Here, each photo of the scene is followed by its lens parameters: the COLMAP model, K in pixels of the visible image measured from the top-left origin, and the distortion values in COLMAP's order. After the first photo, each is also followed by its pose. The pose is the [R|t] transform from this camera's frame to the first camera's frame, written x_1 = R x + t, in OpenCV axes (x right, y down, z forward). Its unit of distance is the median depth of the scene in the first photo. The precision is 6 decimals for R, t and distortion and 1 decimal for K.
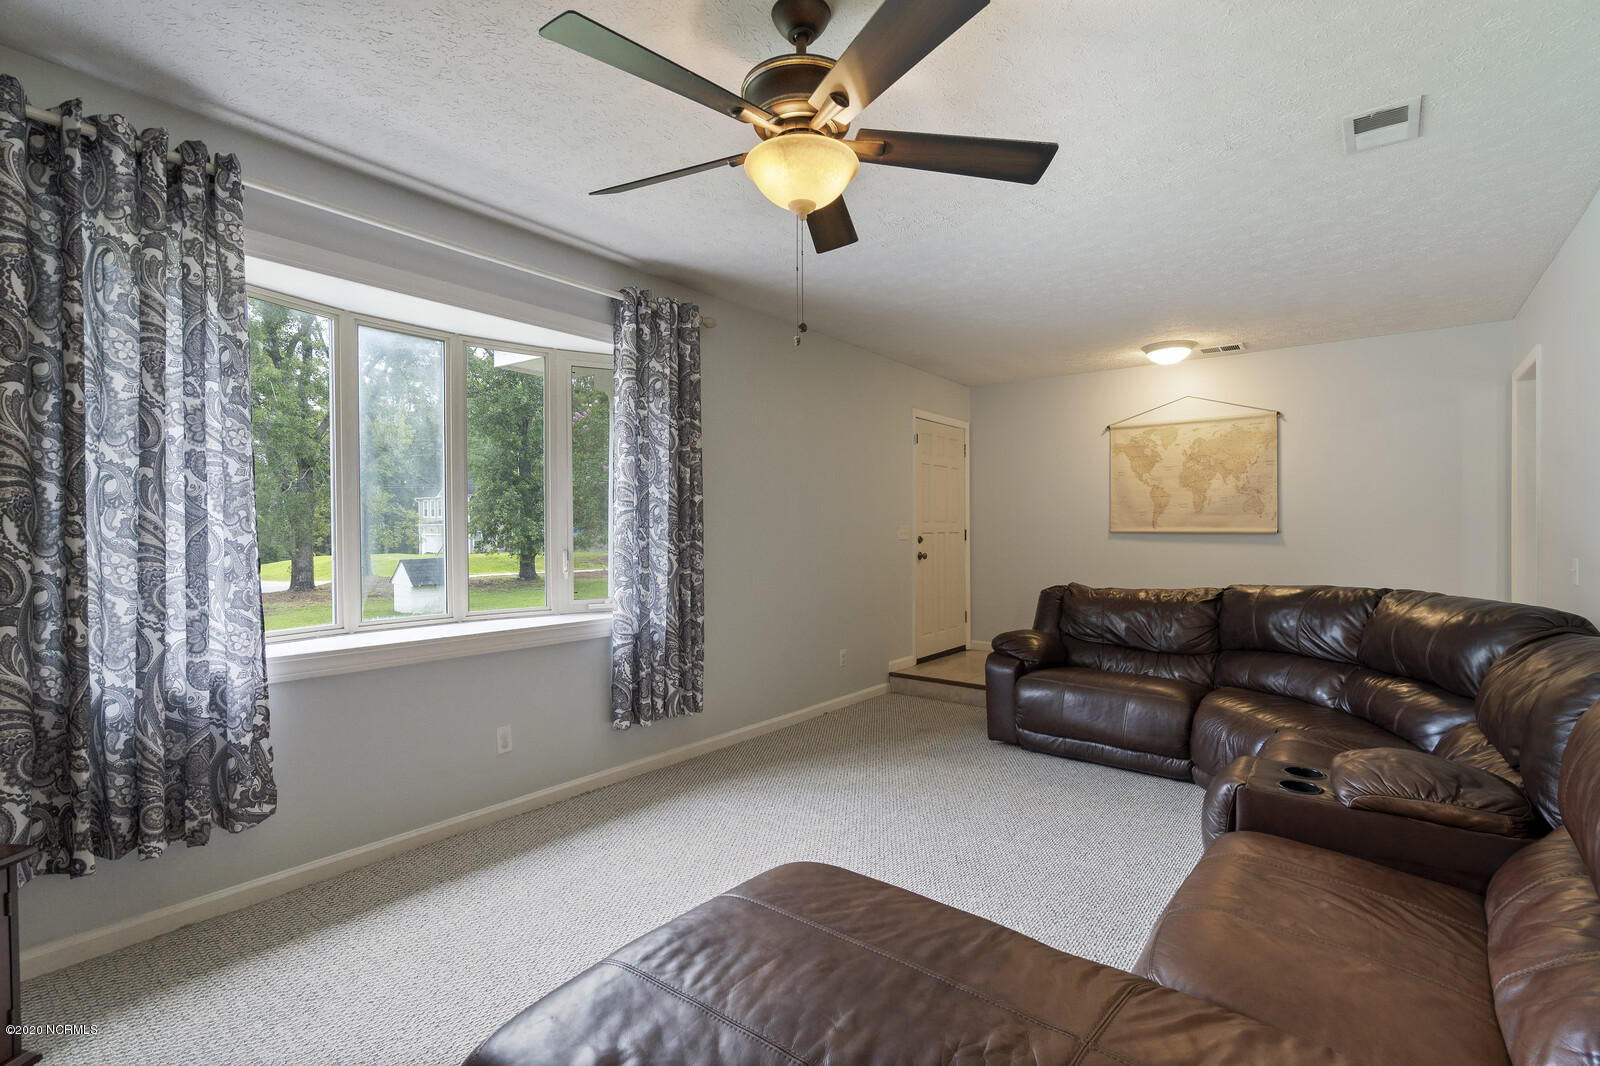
lens RADIAL K [[738.2, 0, 800.0], [0, 738.2, 533.0], [0, 0, 1]] dist [0.000138, 0.000239]
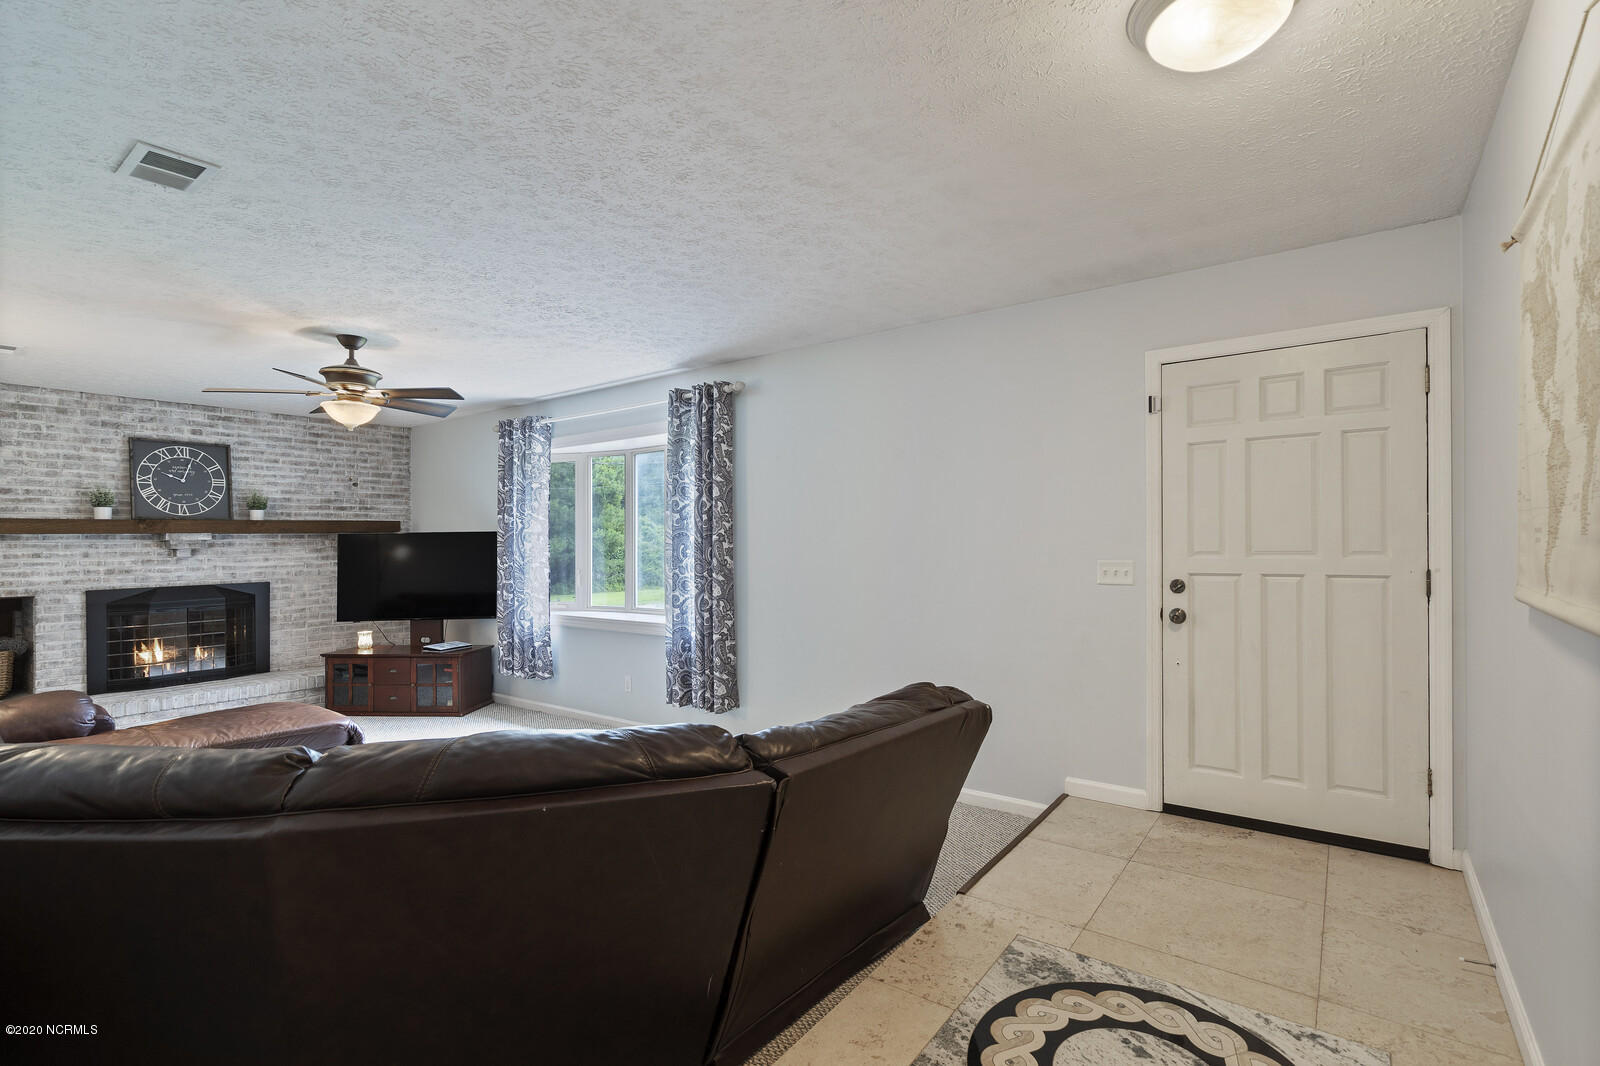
lens RADIAL K [[738.2, 0, 800.0], [0, 738.2, 533.0], [0, 0, 1]] dist [0.000138, 0.000239]
pose [[0.029496, -0.010403, -0.999511, 1.230945], [0.007399, 0.999921, -0.010189, -0.047090], [0.999538, -0.007095, 0.029570, 1.247572]]
